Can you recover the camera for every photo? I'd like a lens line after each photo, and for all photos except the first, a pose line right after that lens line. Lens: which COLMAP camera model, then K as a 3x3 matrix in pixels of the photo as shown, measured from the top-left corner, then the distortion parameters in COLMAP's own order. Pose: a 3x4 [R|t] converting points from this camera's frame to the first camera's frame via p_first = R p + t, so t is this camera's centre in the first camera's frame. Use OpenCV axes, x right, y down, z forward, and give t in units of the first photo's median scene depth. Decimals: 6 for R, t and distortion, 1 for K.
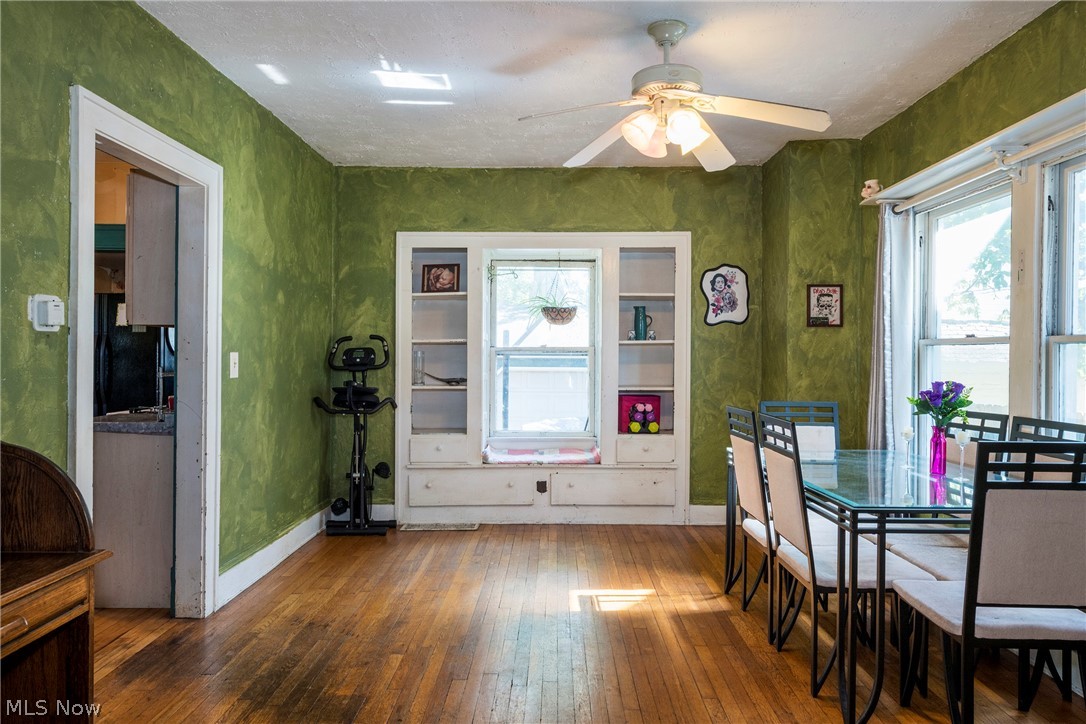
lens RADIAL K [[726.0, 0, 543.0], [0, 726.0, 362.0], [0, 0, 1]] dist [0.019131, -0.003777]
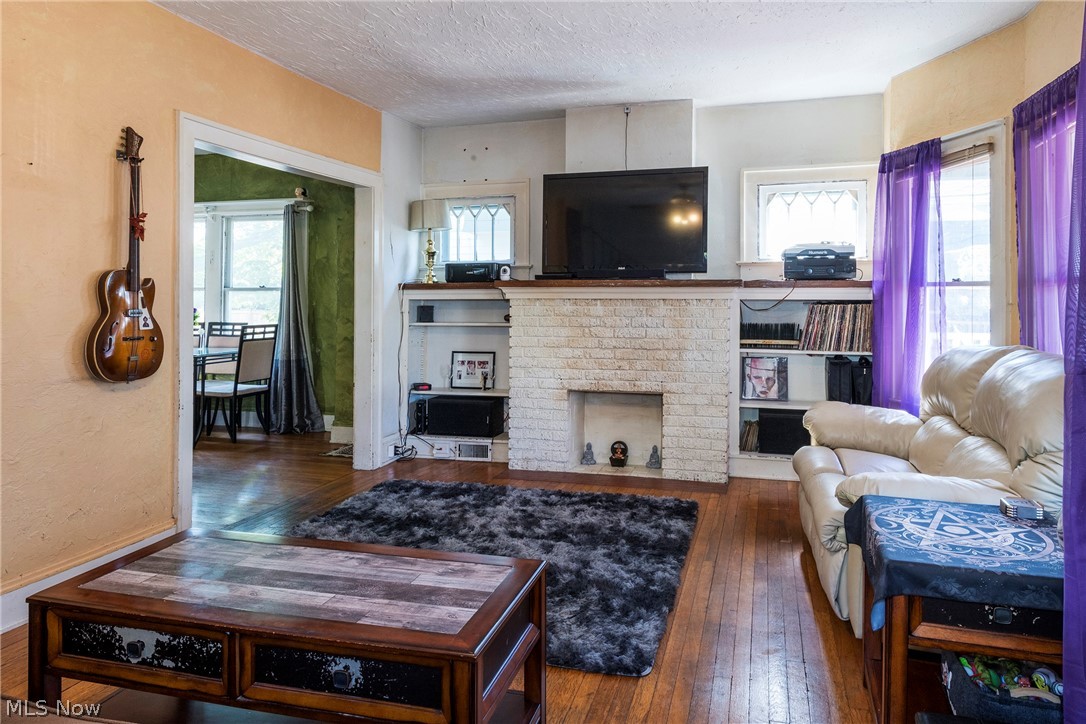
lens RADIAL K [[718.4, 0, 544.7], [0, 718.4, 293.9], [0, 0, 1]] dist [0.016230, -0.003639]
pose [[0.279703, -0.002215, 0.960084, -0.866266], [0.011545, 0.999933, -0.001056, -0.000234], [-0.960017, 0.011380, 0.279710, -0.457510]]
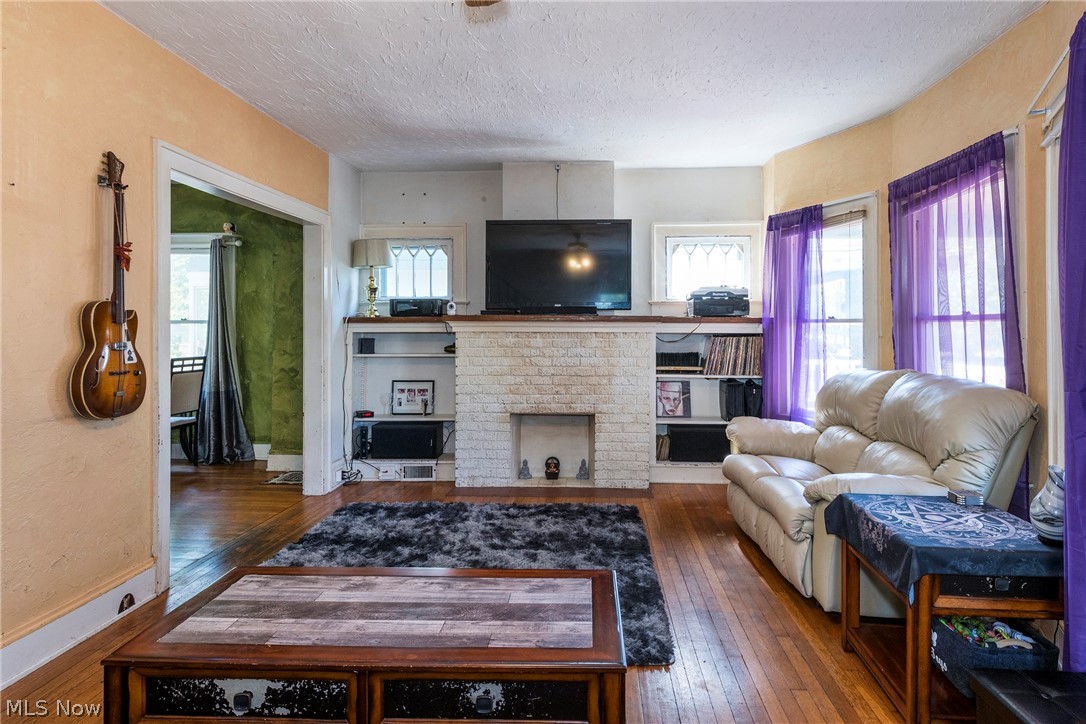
lens RADIAL K [[624.8, 0, 546.9], [0, 624.8, 326.7], [0, 0, 1]] dist [0.014291, -0.000707]
pose [[0.053559, -0.000528, 0.998565, -0.867342], [0.008171, 0.999967, 0.000090, -0.001983], [-0.998531, 0.008154, 0.053561, -0.305569]]
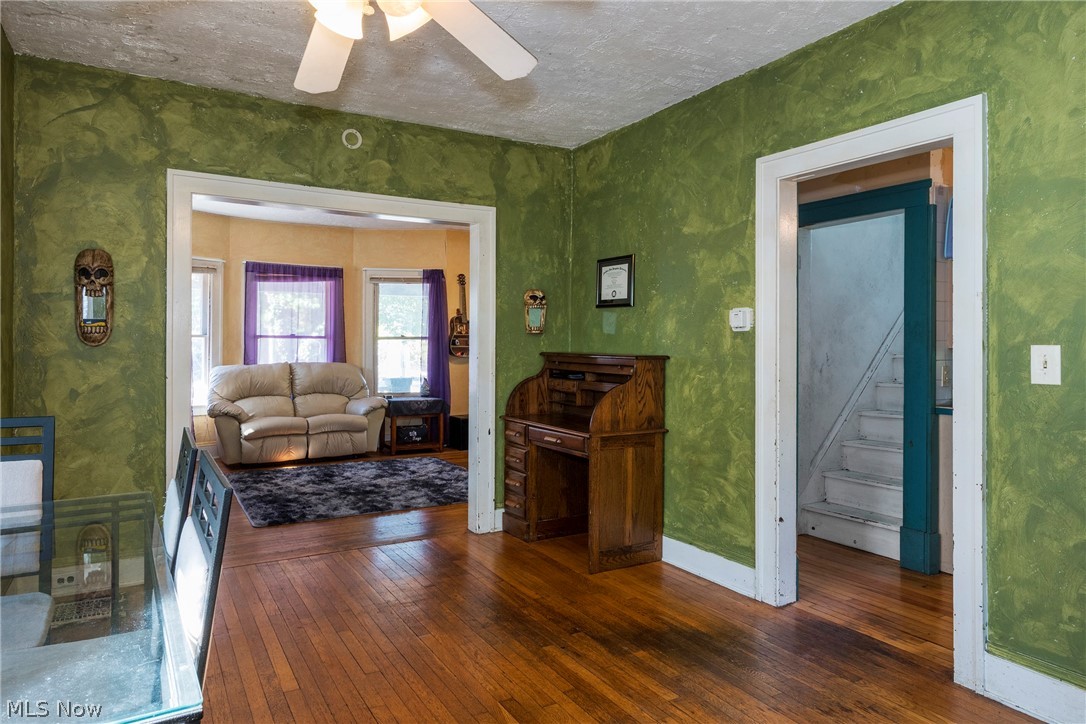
lens RADIAL K [[689.9, 0, 539.7], [0, 689.9, 340.8], [0, 0, 1]] dist [0.003561, -0.001513]
pose [[-0.857271, -0.010886, -0.514750, 0.236935], [-0.014219, 0.999896, 0.002535, -0.010000], [0.514669, 0.009492, -0.857336, 1.080947]]
